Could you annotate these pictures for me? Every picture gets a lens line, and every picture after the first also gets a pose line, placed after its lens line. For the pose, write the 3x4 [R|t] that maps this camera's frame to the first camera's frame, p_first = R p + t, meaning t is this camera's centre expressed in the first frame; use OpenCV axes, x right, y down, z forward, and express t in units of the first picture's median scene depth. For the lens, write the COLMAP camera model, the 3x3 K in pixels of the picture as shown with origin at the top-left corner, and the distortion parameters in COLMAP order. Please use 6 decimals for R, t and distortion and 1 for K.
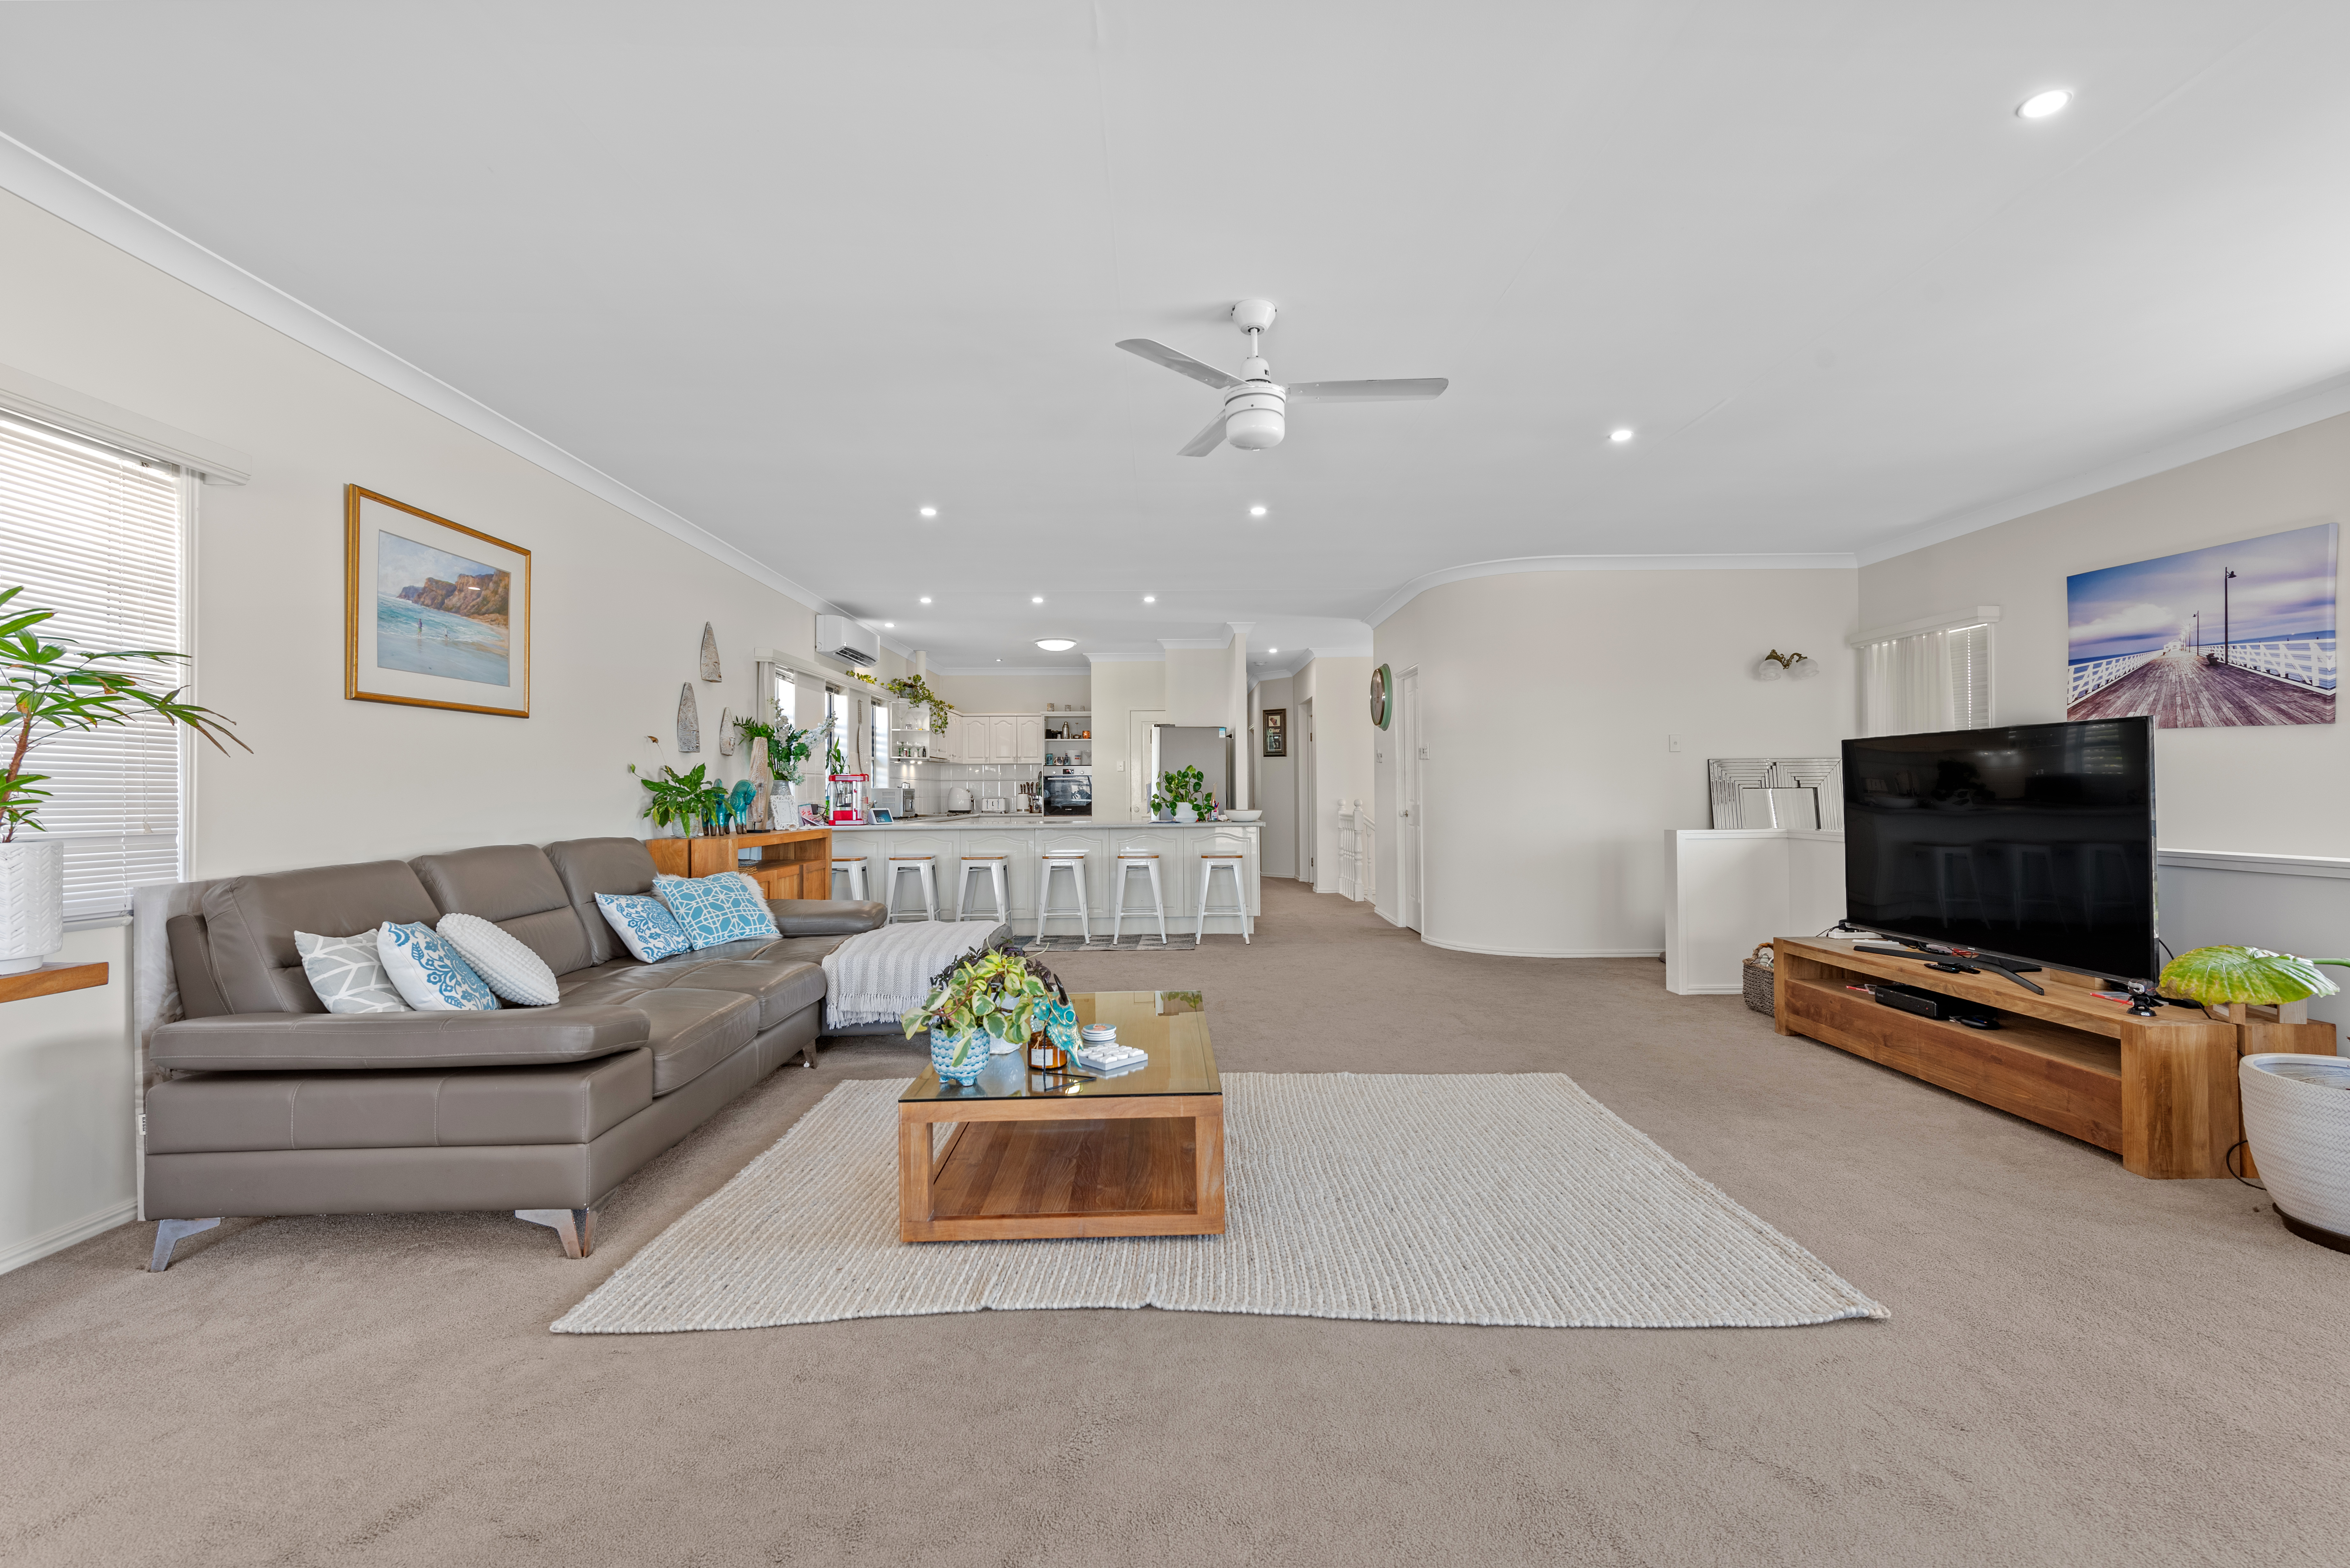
lens RADIAL K [[998.1, 0, 1175.1], [0, 998.1, 785.8], [0, 0, 1]] dist [0.009190, -0.000549]
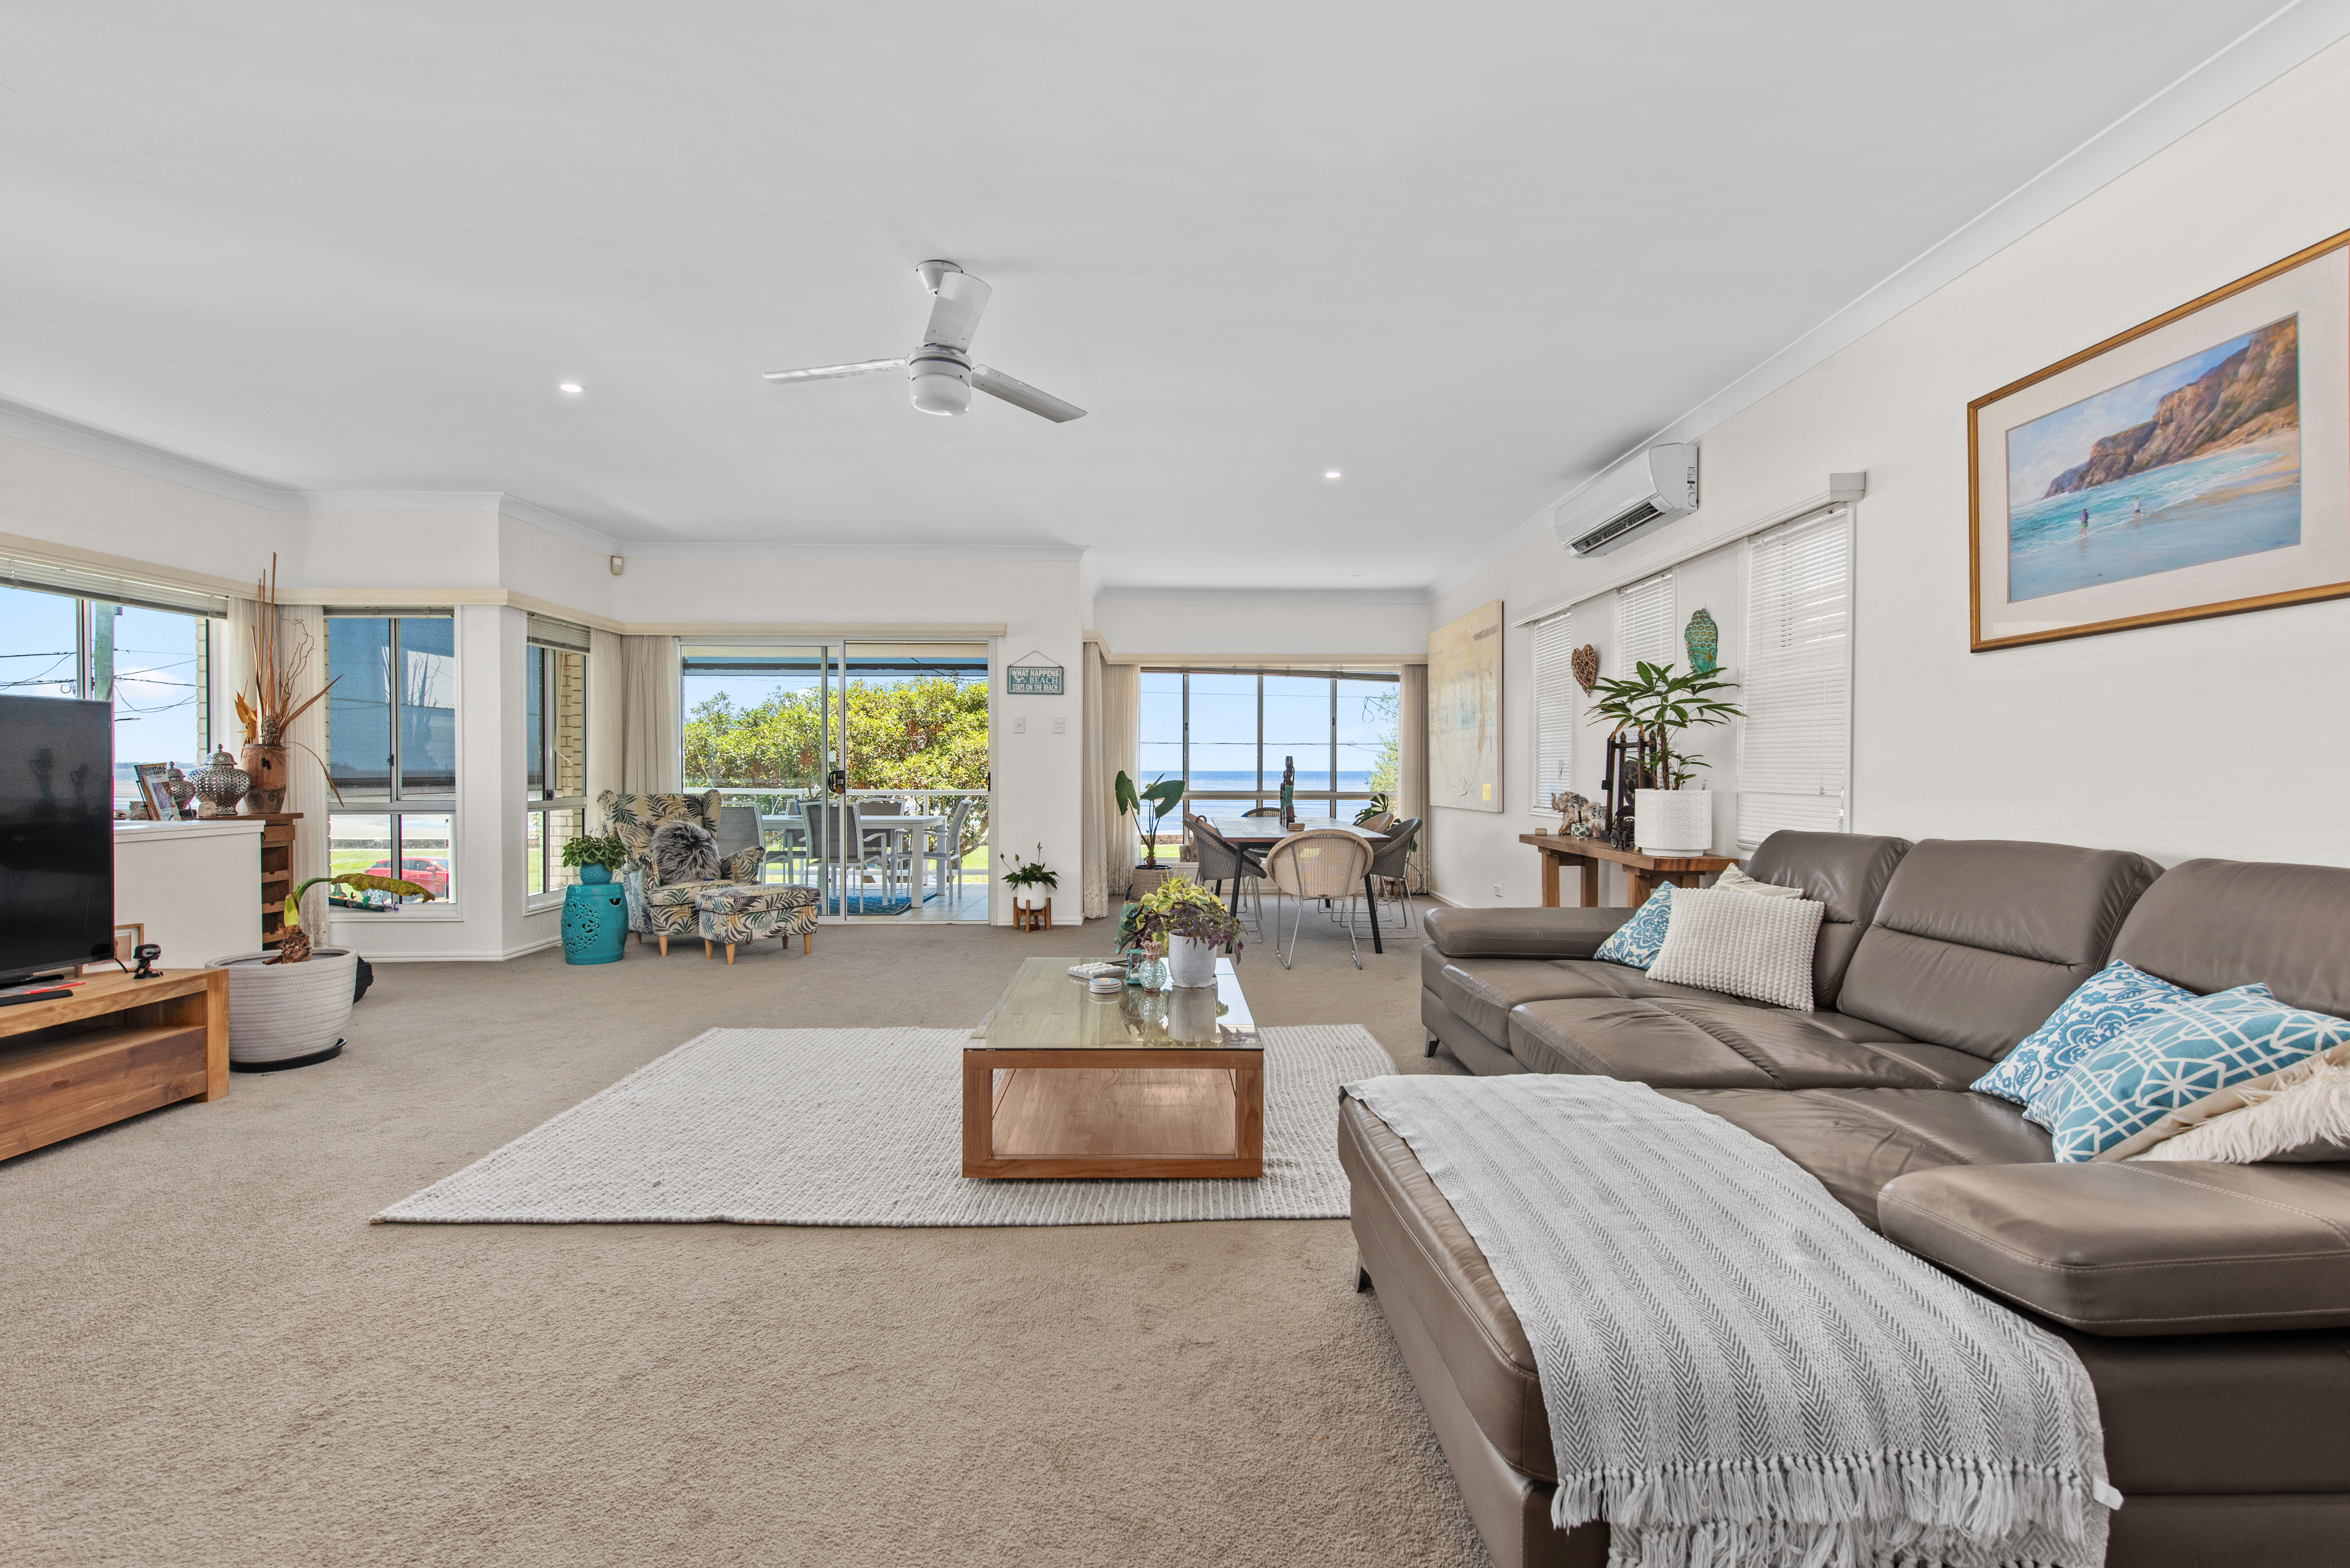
lens RADIAL K [[998.1, 0, 1186.2], [0, 998.1, 770.8], [0, 0, 1]] dist [0.009190, -0.000549]
pose [[-0.999920, 0.006304, 0.010965, -0.133129], [0.006329, 0.999977, 0.002306, 0.008412], [-0.010950, 0.002375, -0.999937, 1.634505]]
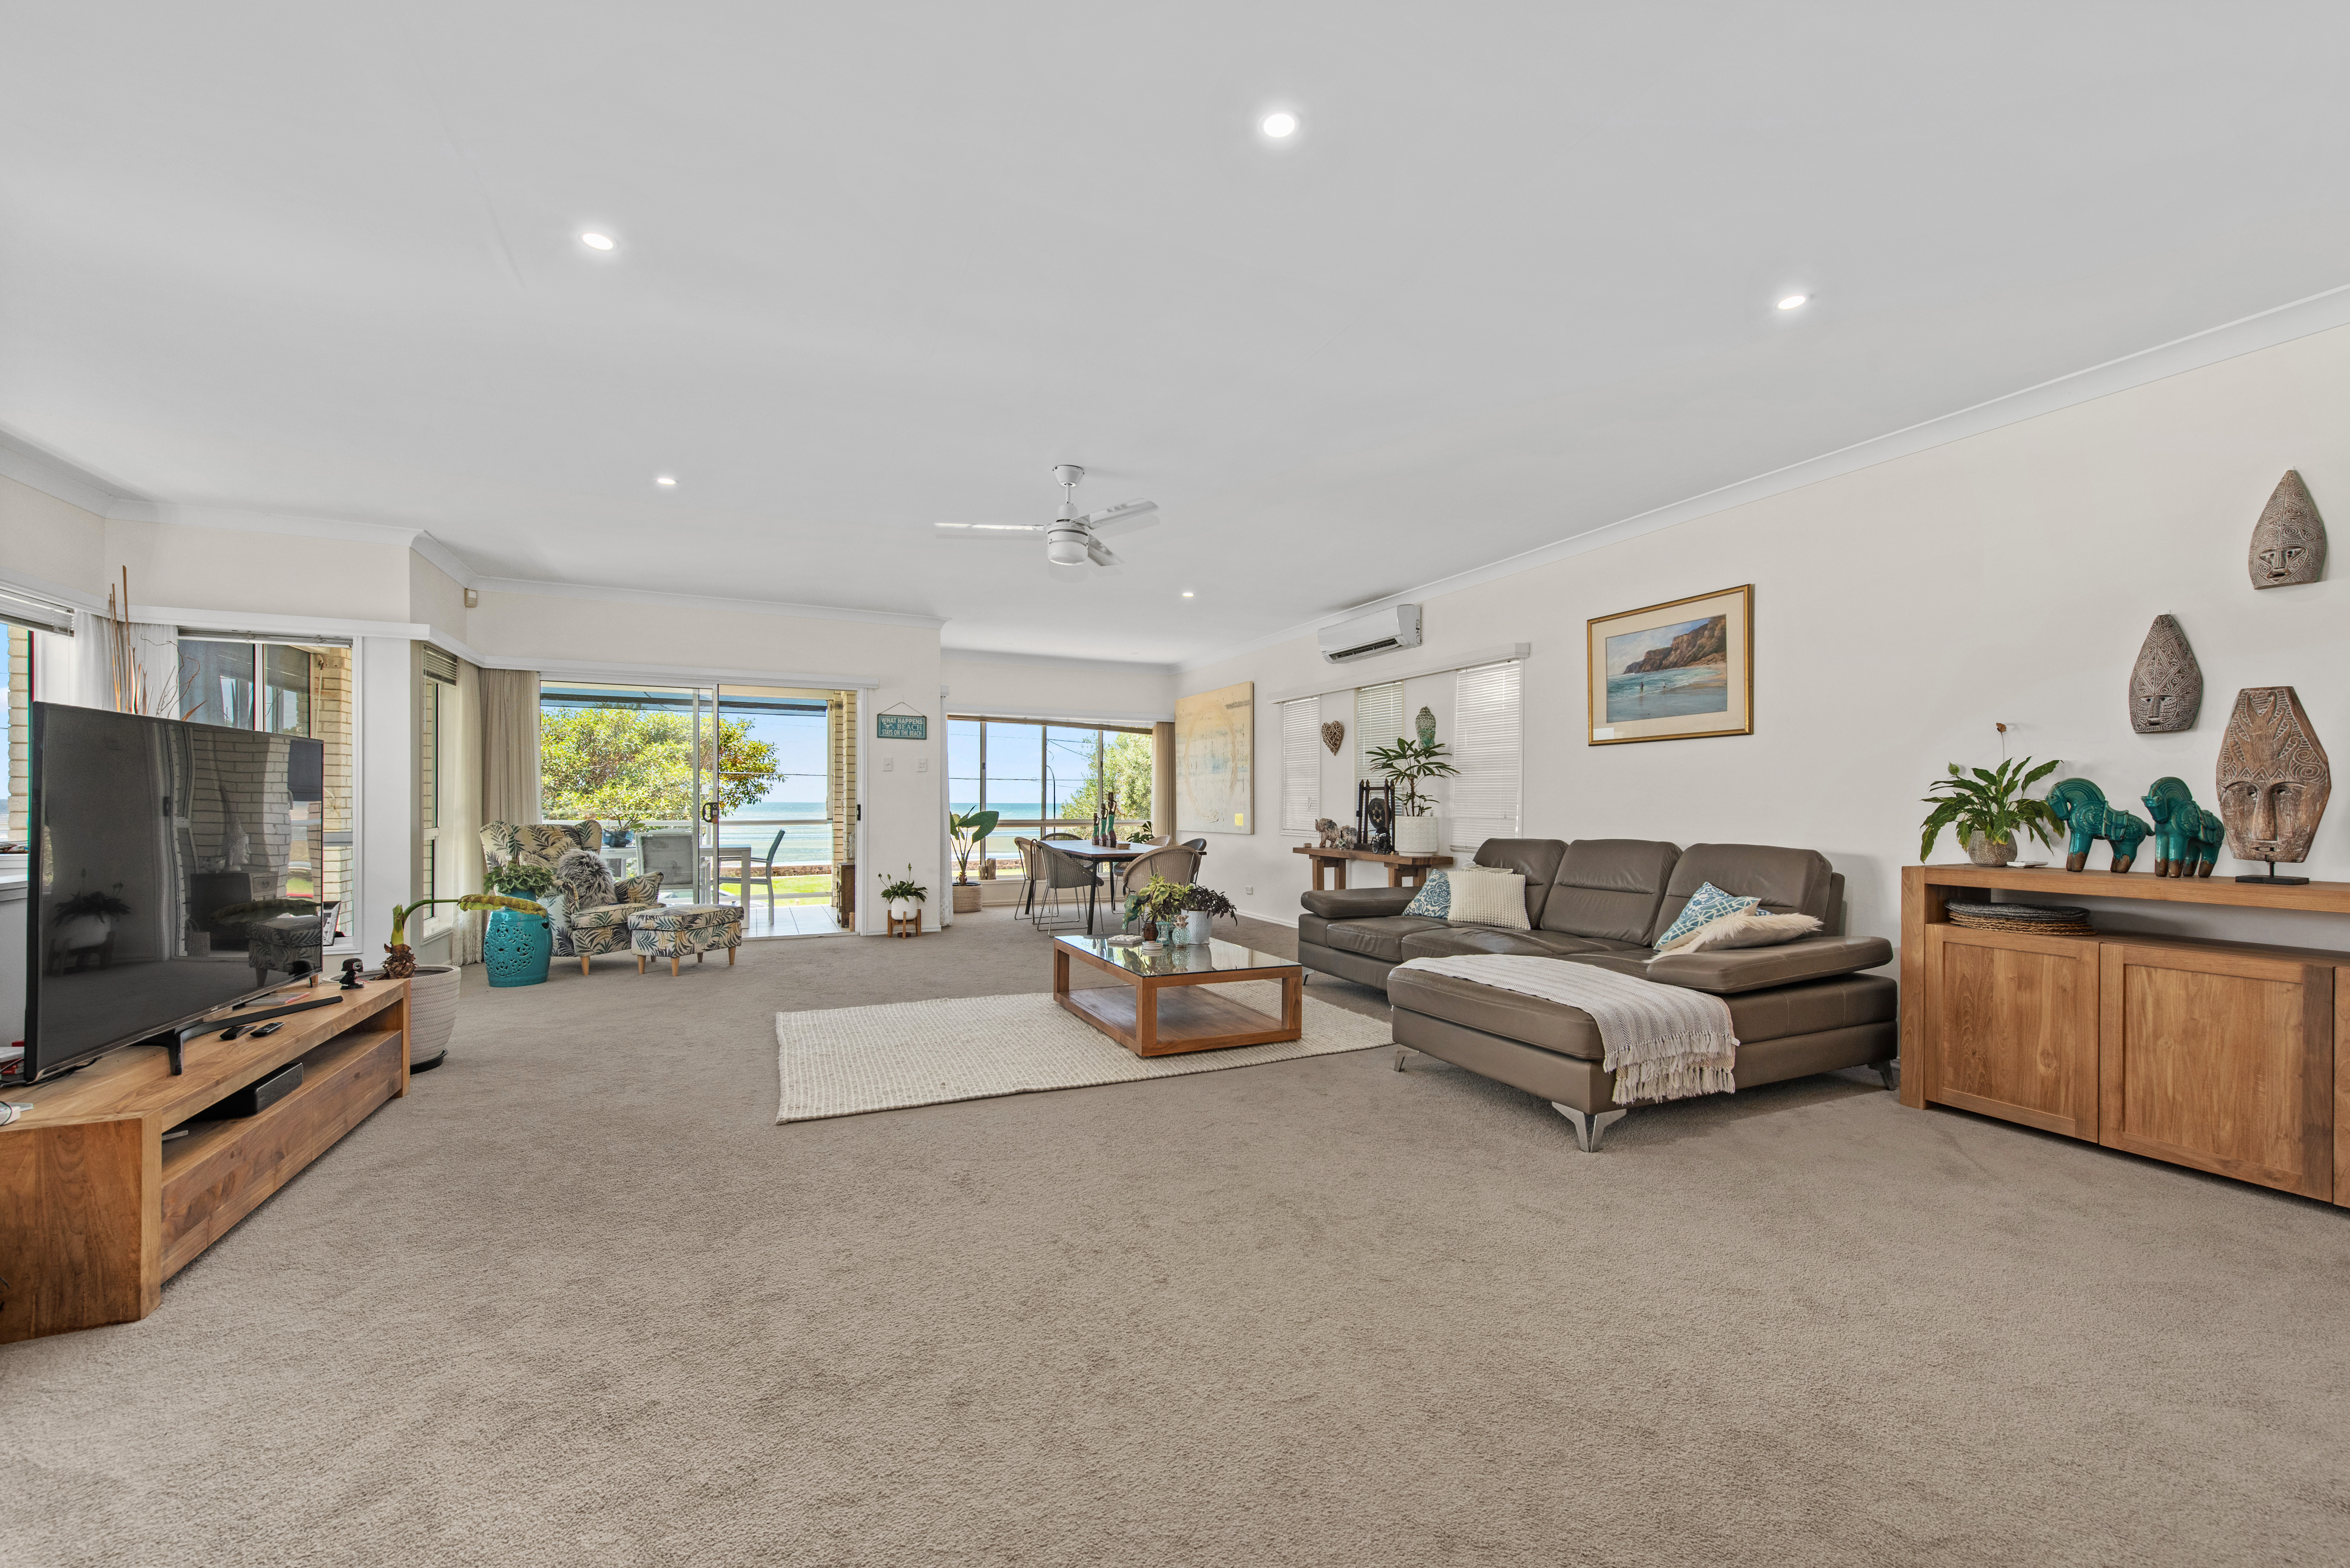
lens RADIAL K [[943.5, 0, 1179.8], [0, 943.5, 791.4], [0, 0, 1]] dist [0.021117, -0.000009]
pose [[-0.920026, -0.001250, -0.391856, 0.394153], [0.001808, 0.999971, -0.007436, 0.002275], [0.391854, -0.007550, -0.919996, 1.929595]]
